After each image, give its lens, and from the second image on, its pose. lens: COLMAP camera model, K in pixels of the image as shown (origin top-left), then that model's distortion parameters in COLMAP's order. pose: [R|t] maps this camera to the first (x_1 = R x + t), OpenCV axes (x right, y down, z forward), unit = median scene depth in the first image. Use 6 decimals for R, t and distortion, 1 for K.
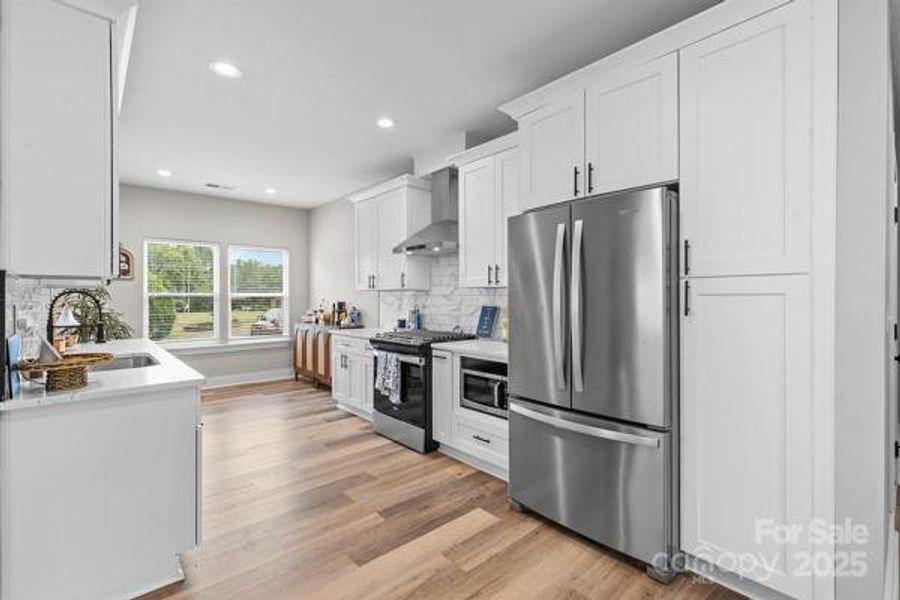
lens RADIAL K [[405.6, 0, 446.0], [0, 405.6, 301.1], [0, 0, 1]] dist [0.002591, 0.000391]
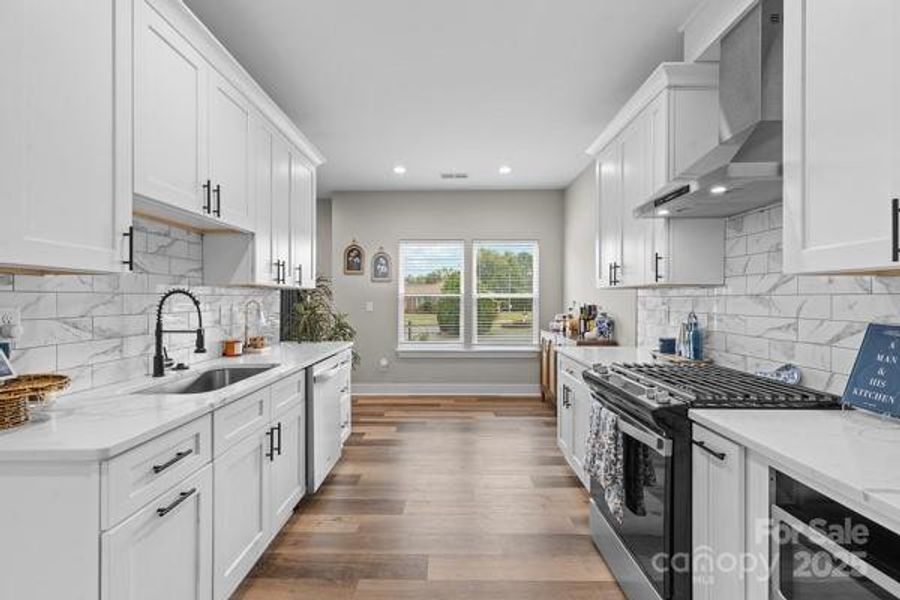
lens RADIAL K [[405.6, 0, 446.0], [0, 405.6, 301.1], [0, 0, 1]] dist [0.002591, 0.000391]
pose [[0.743160, 0.007024, -0.669077, 0.042777], [-0.009622, 0.999954, -0.000189, -0.003999], [0.669045, 0.006579, 0.743193, 0.388754]]
